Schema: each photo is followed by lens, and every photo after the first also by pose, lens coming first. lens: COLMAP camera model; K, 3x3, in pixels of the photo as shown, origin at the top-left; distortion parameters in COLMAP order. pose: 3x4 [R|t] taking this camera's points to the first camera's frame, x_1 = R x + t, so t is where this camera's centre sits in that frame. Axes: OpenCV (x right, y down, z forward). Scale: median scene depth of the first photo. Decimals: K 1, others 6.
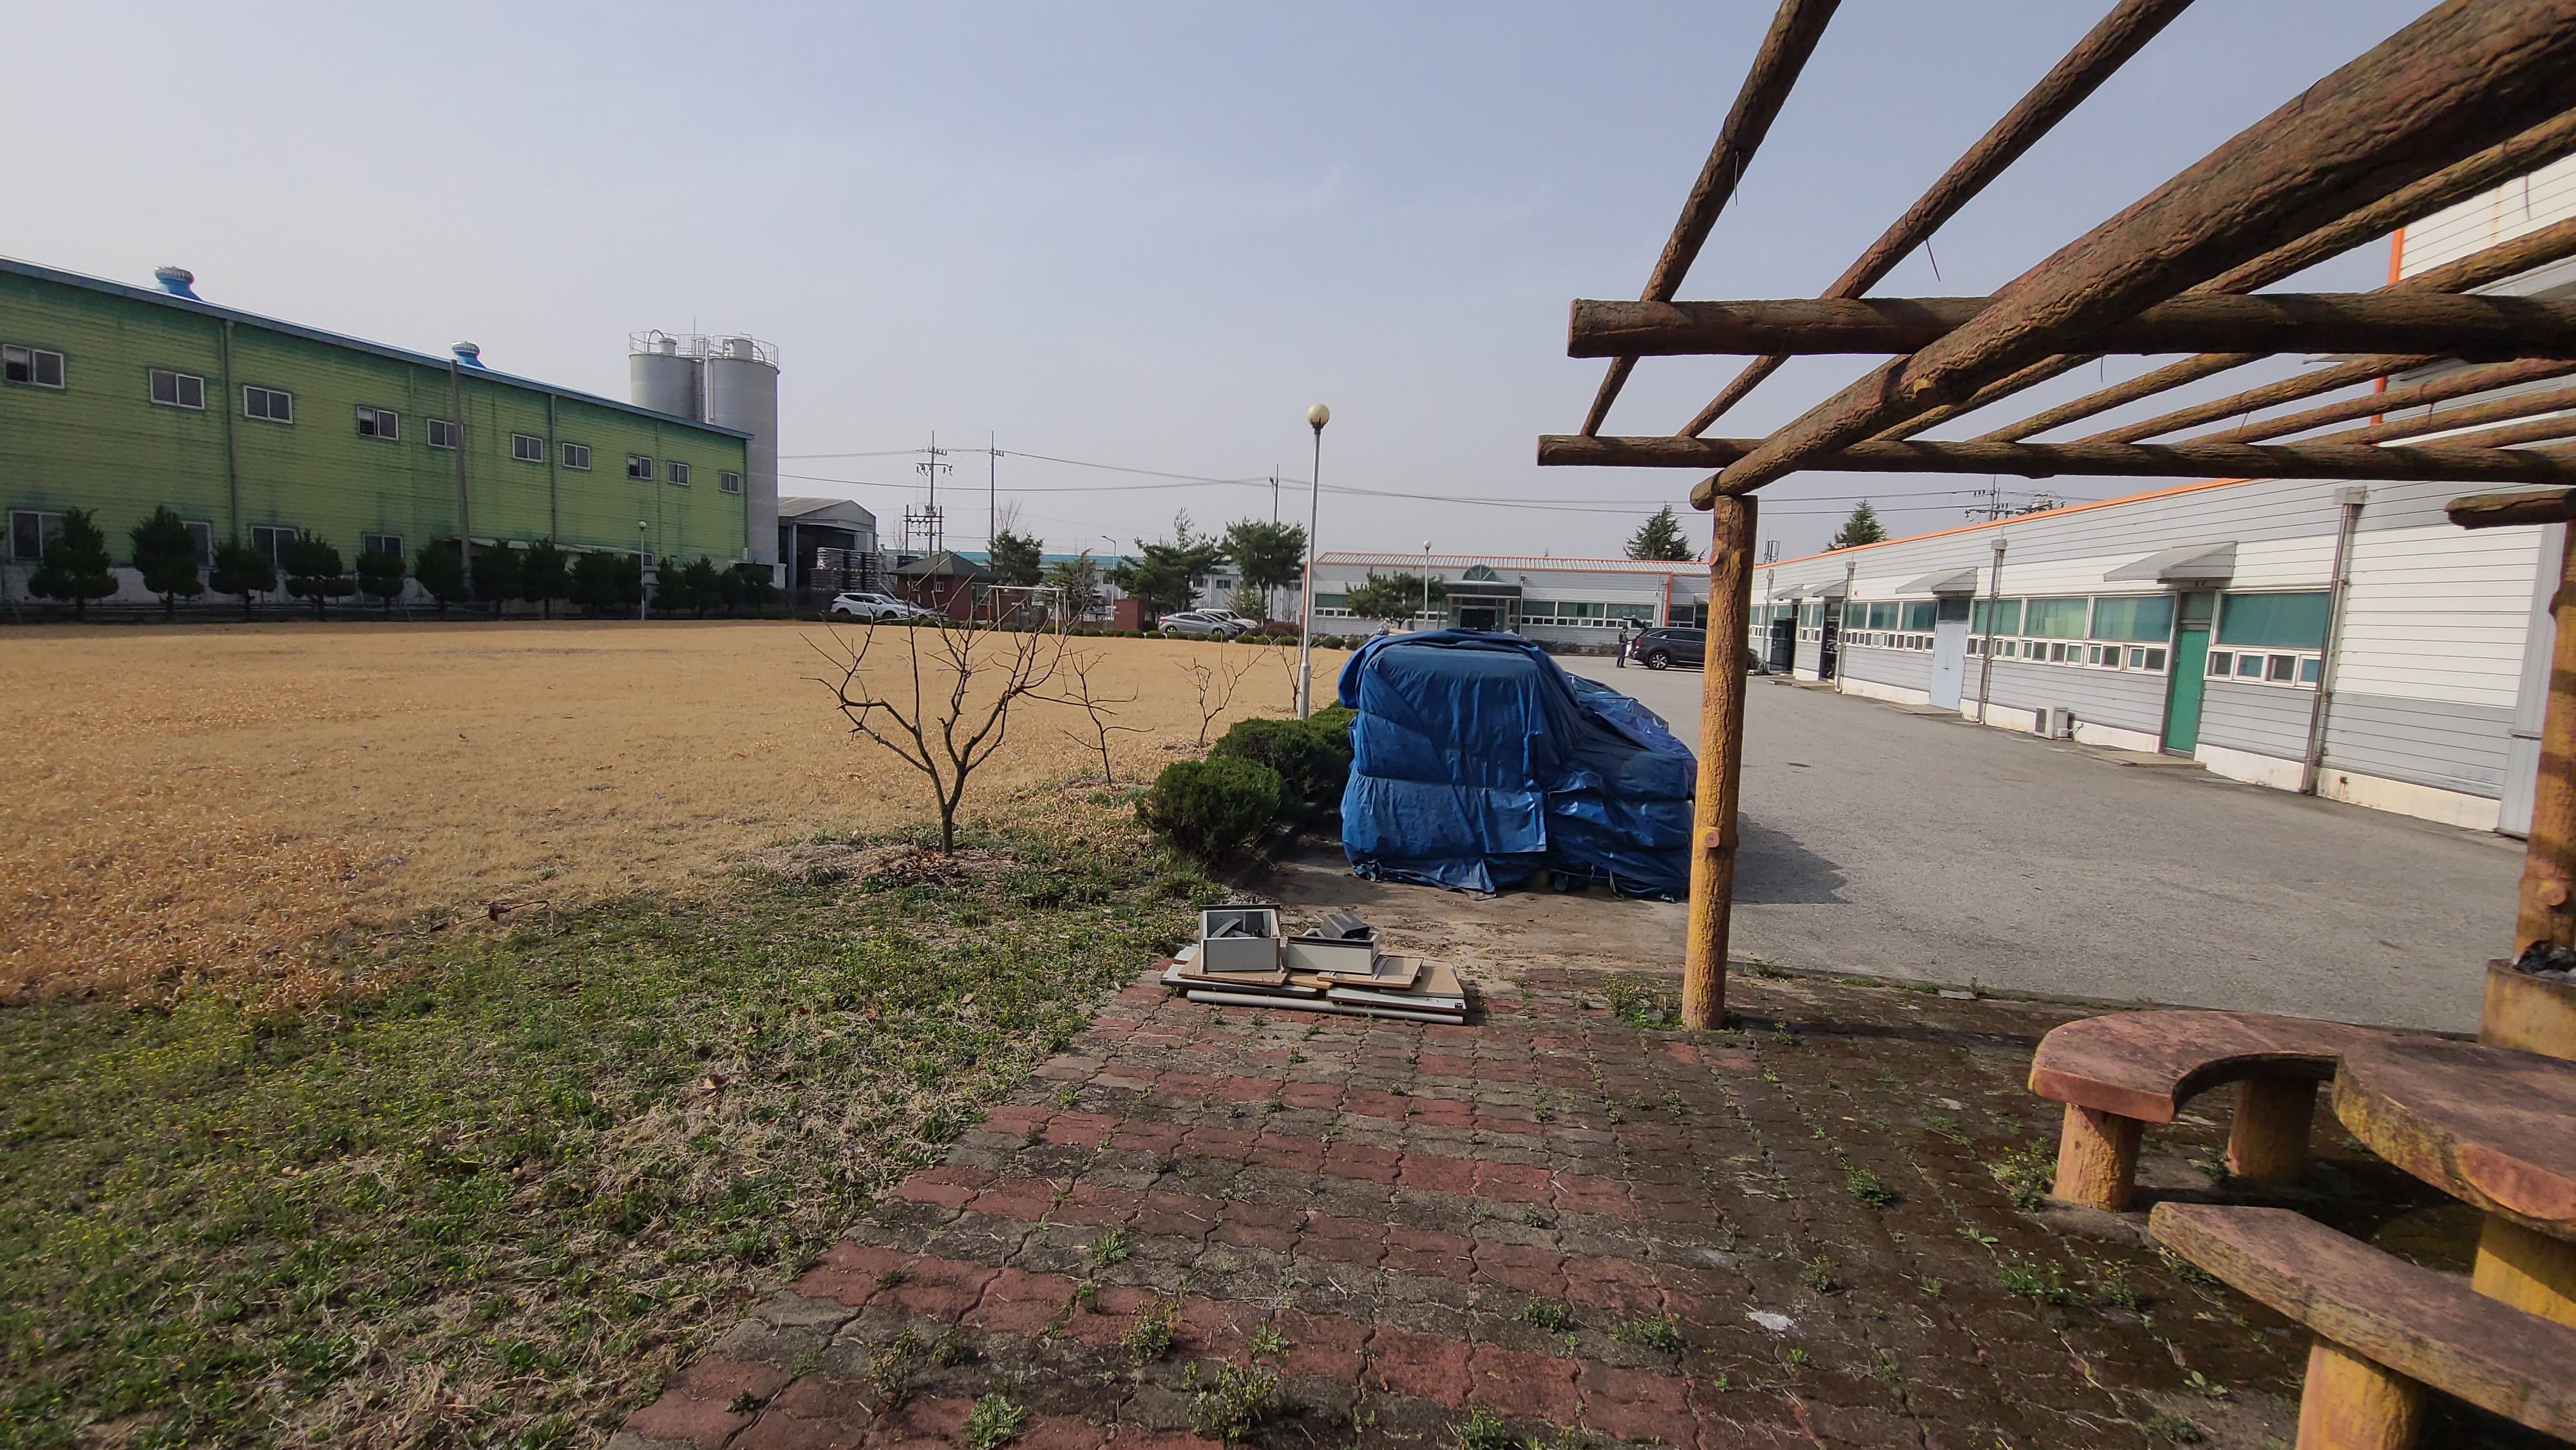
lens RADIAL K [[1072.1, 0, 1276.8], [0, 1072.1, 727.8], [0, 0, 1]] dist [0.018970, -0.013730]
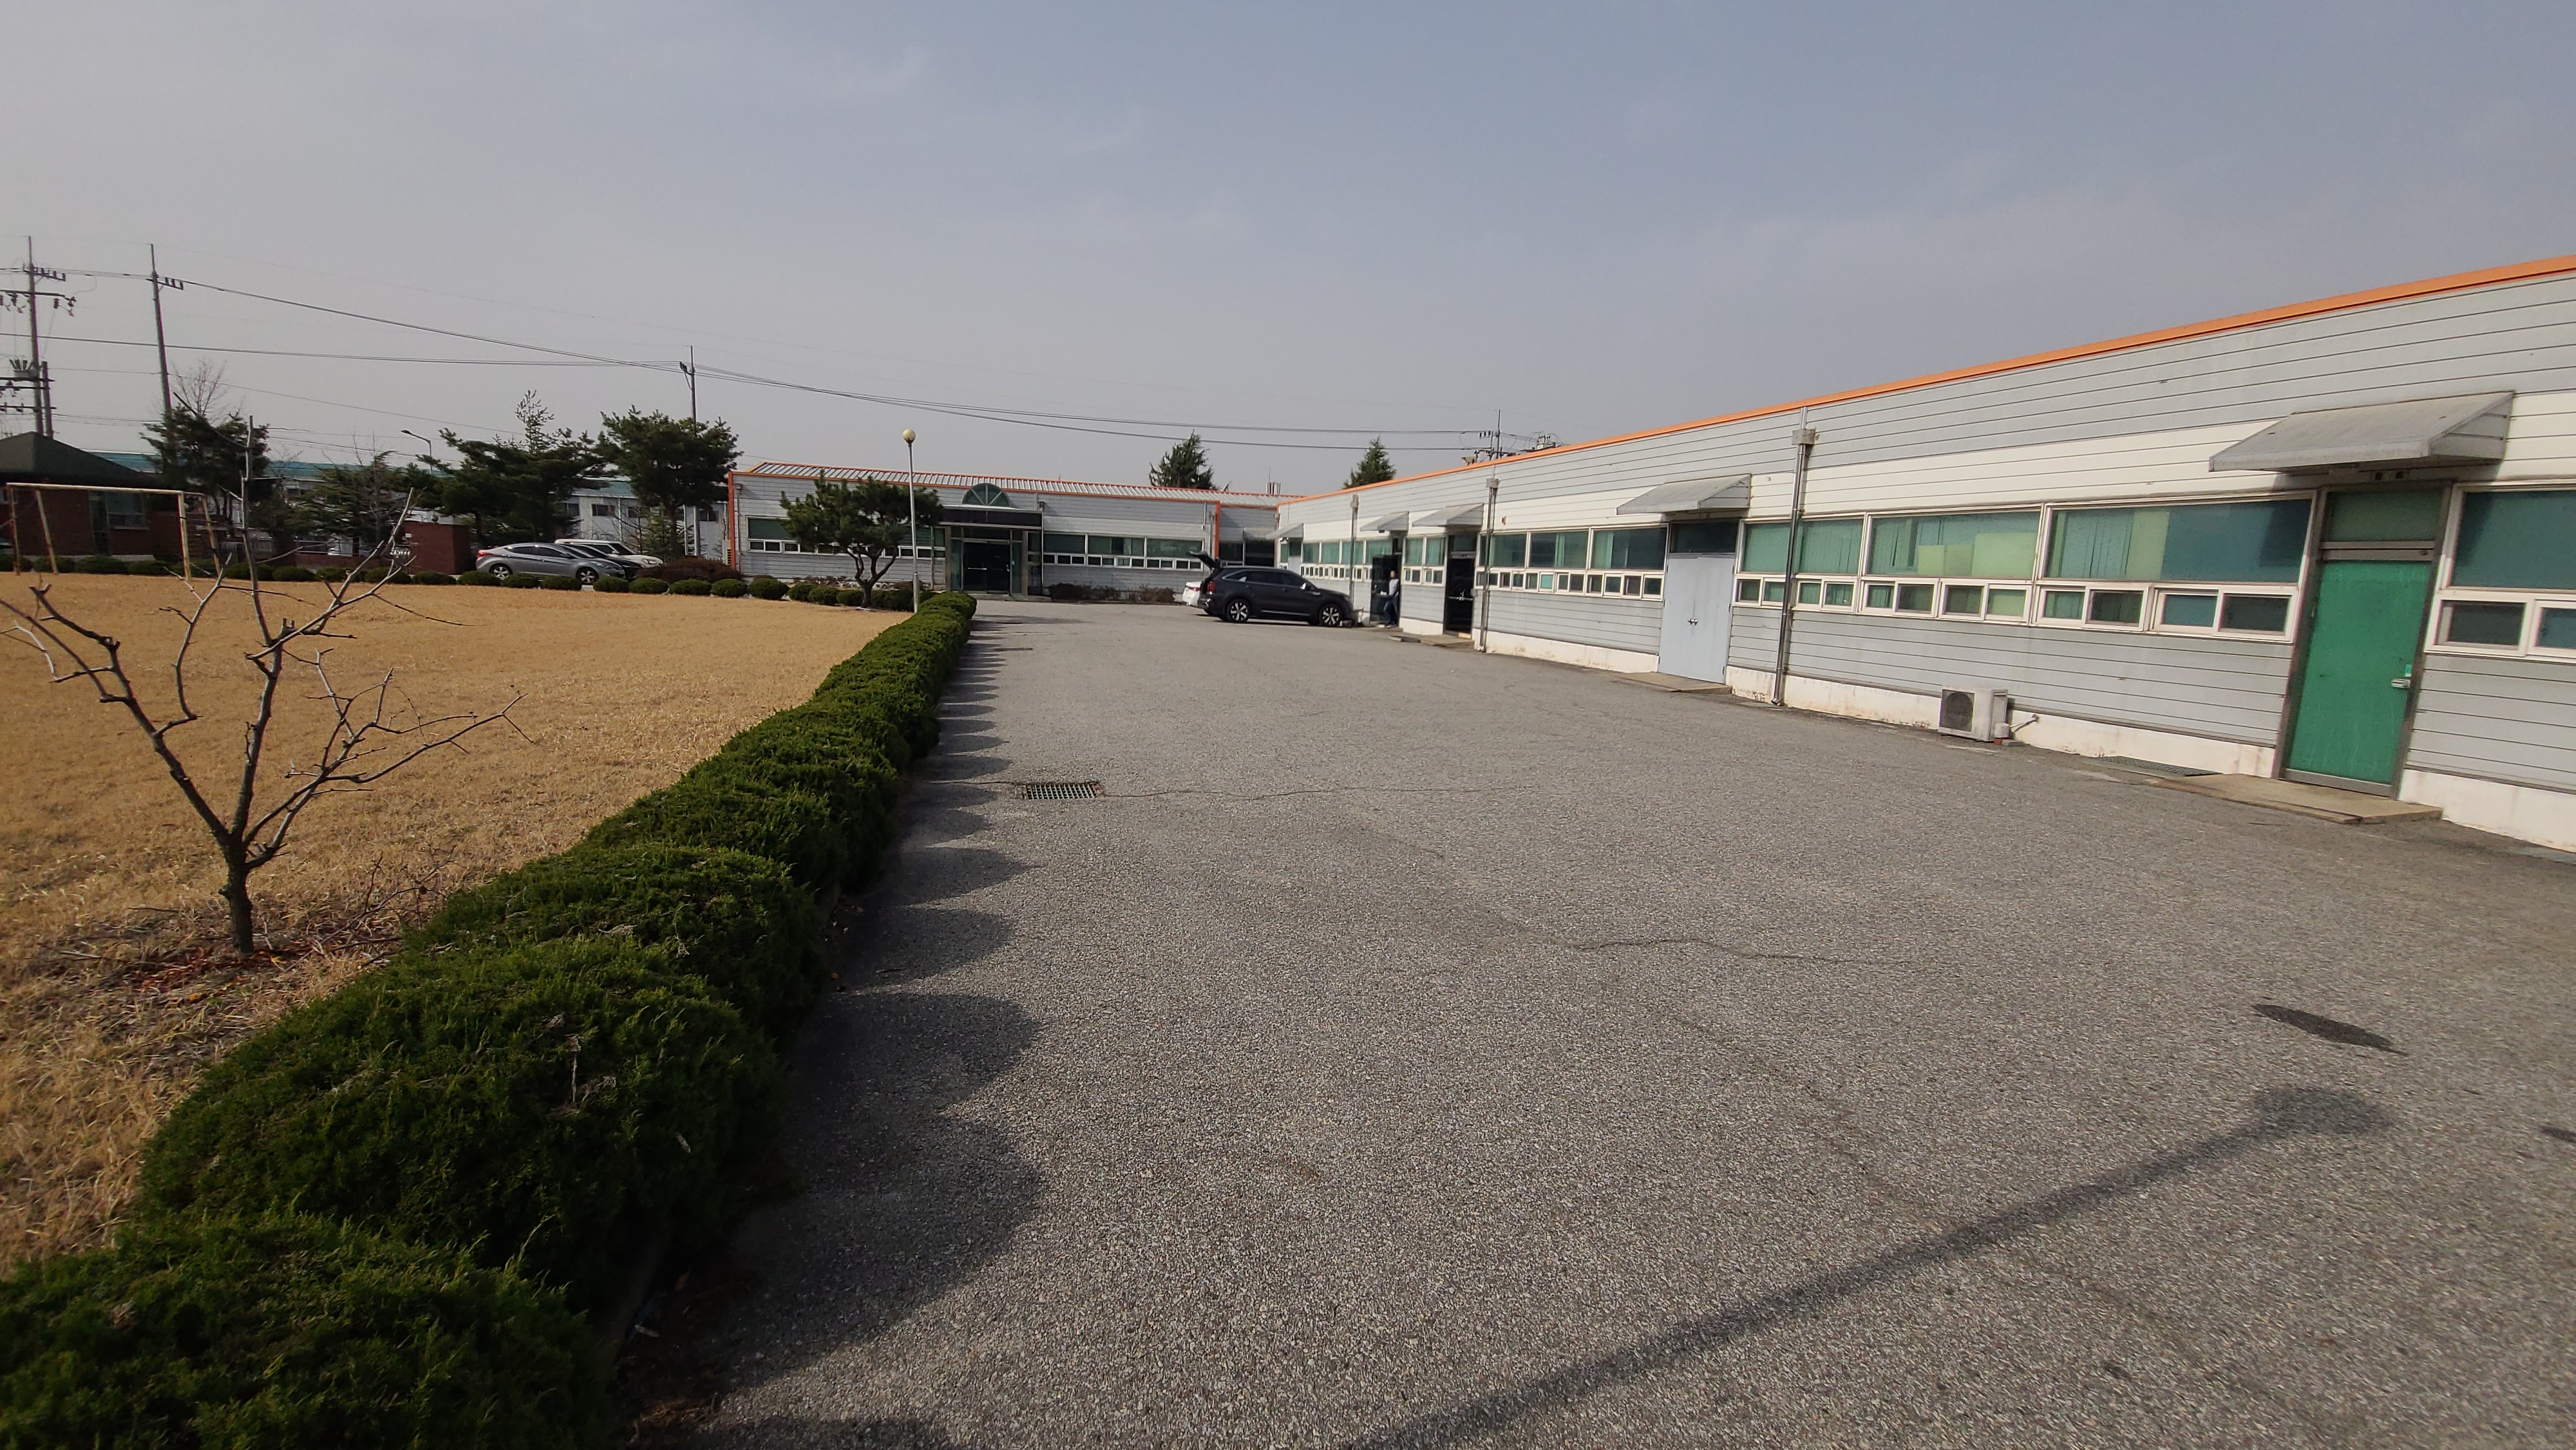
lens RADIAL K [[1072.1, 0, 1276.8], [0, 1072.1, 727.8], [0, 0, 1]] dist [0.018970, -0.013730]
pose [[0.896535, -0.064233, 0.438292, 0.052614], [0.041486, 0.997258, 0.061289, -0.031856], [-0.441027, -0.036765, 0.896741, 0.384329]]
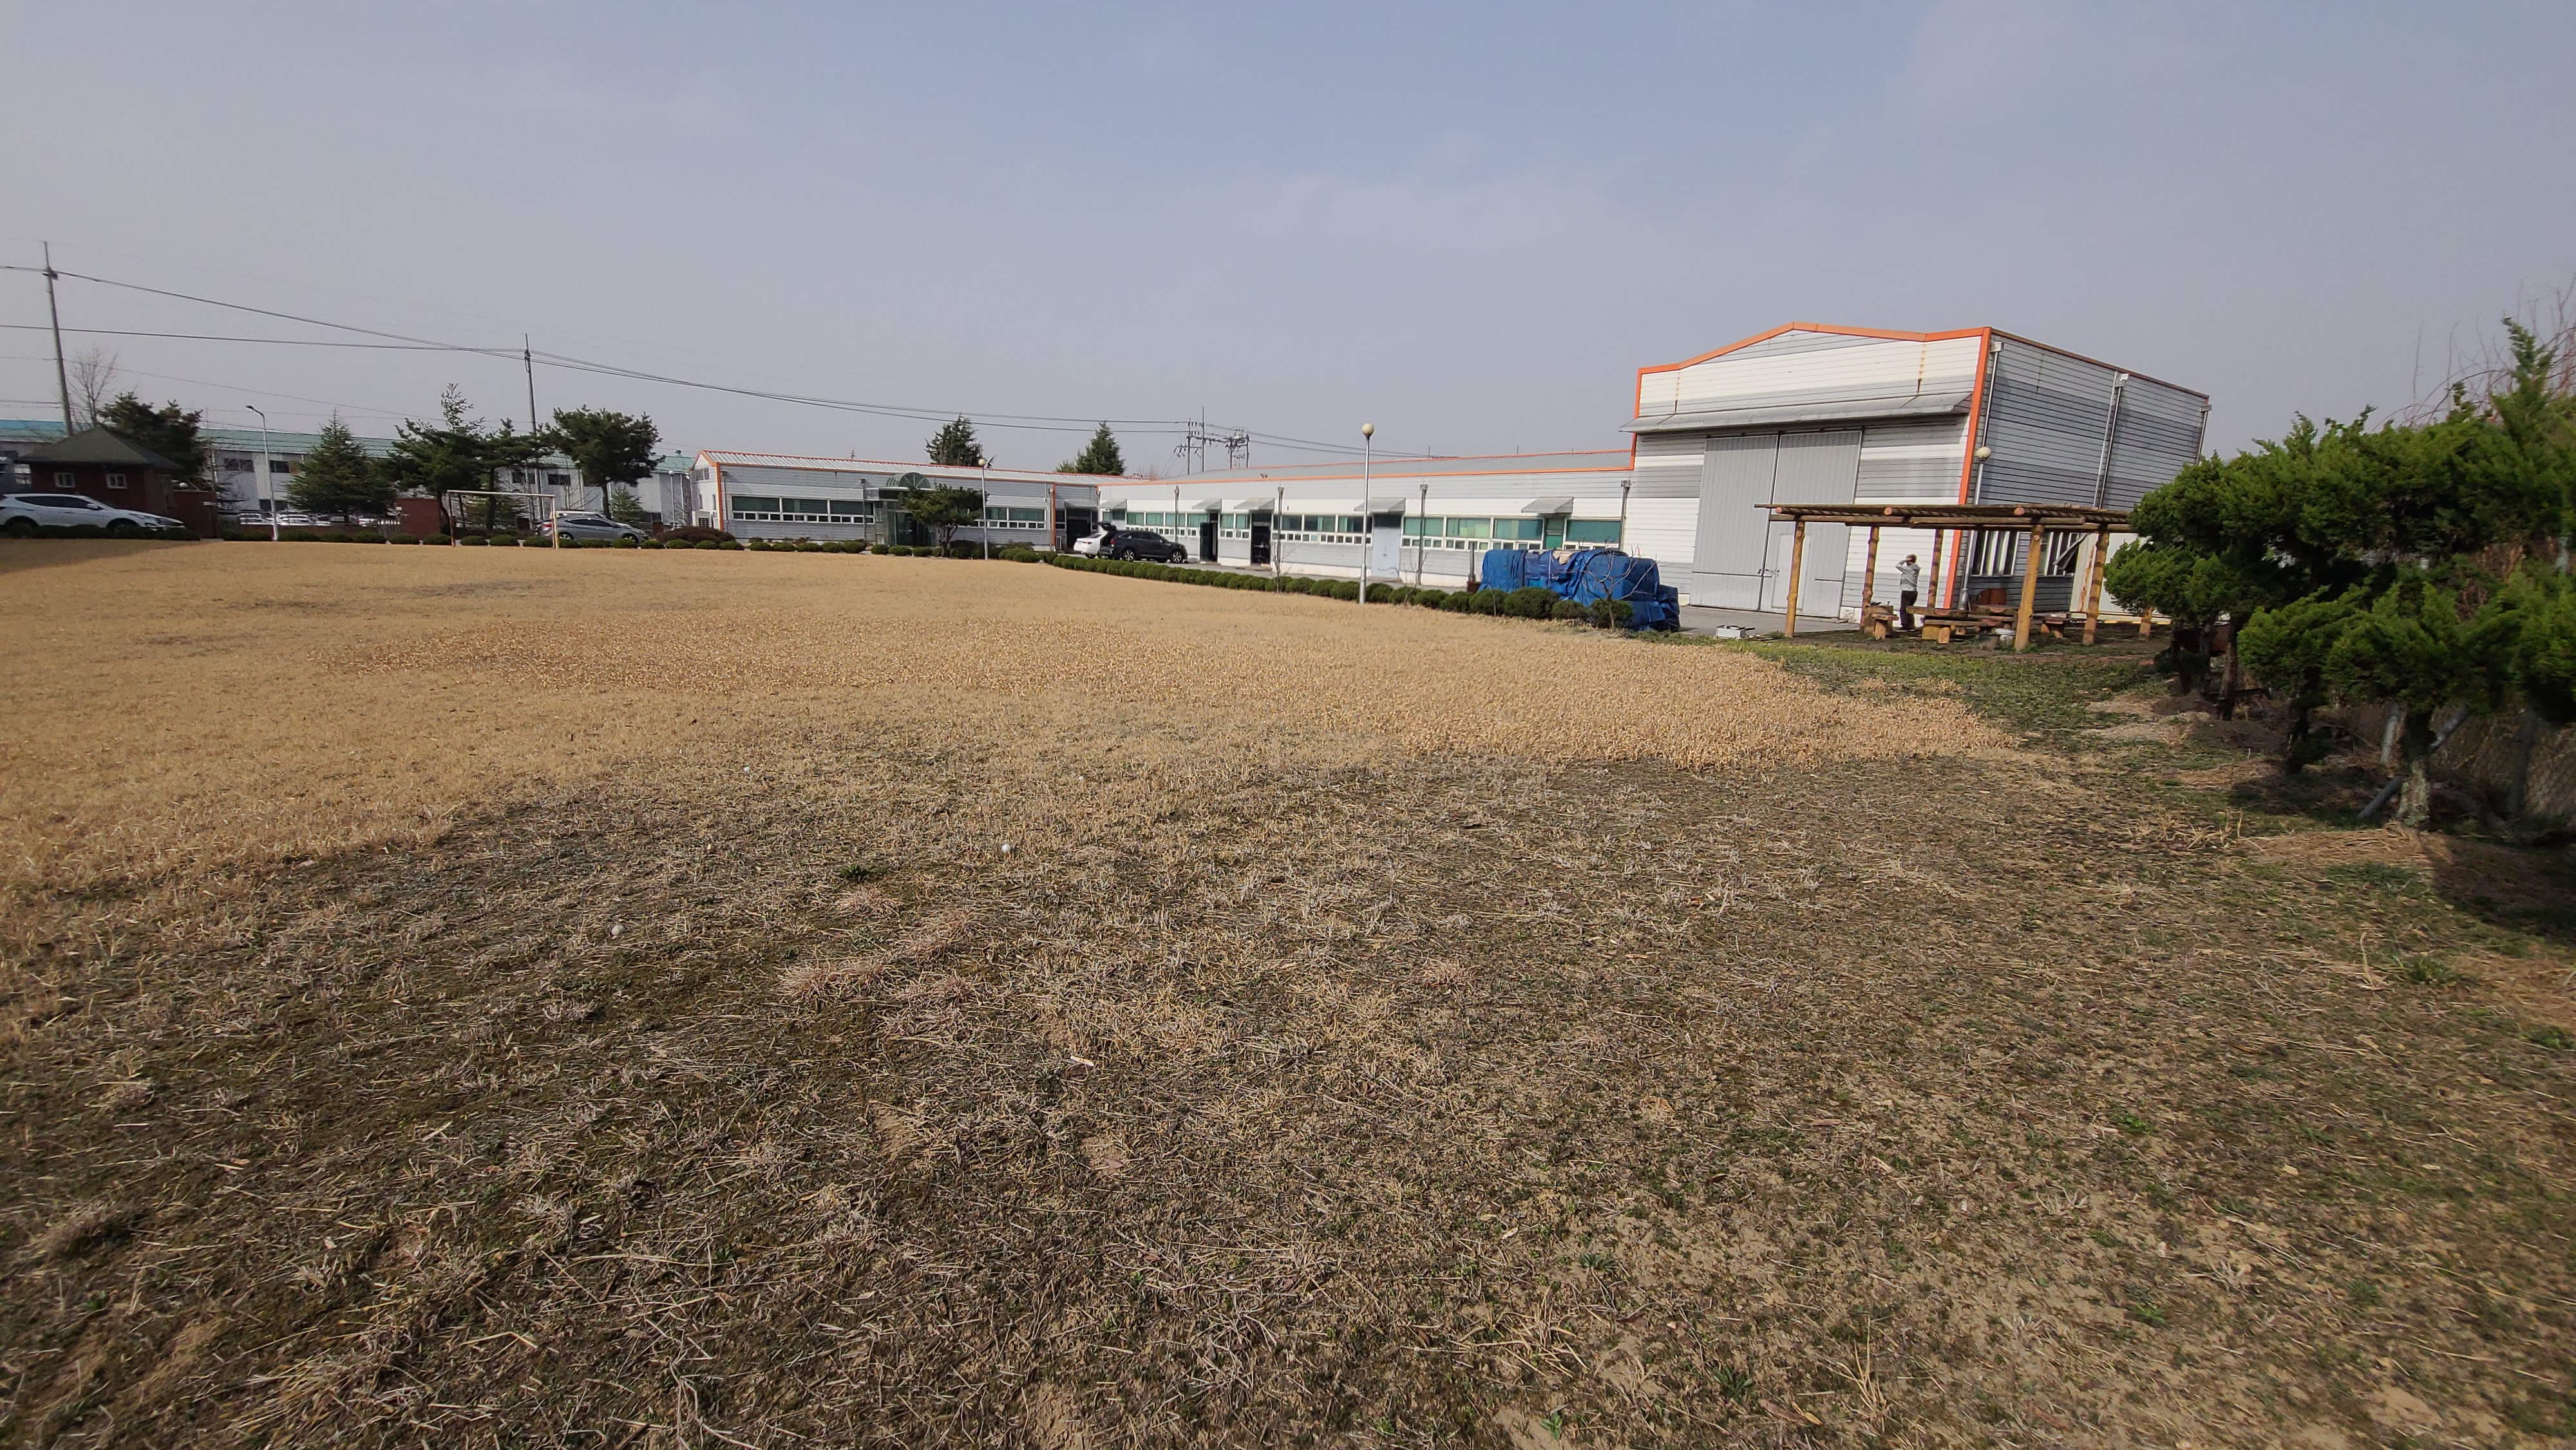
lens RADIAL K [[1072.1, 0, 1276.8], [0, 1072.1, 727.8], [0, 0, 1]] dist [0.018970, -0.013730]
pose [[0.686421, -0.147128, 0.712165, -0.638024], [0.074460, 0.988392, 0.132426, -0.016148], [-0.723382, -0.037873, 0.689409, -0.084611]]
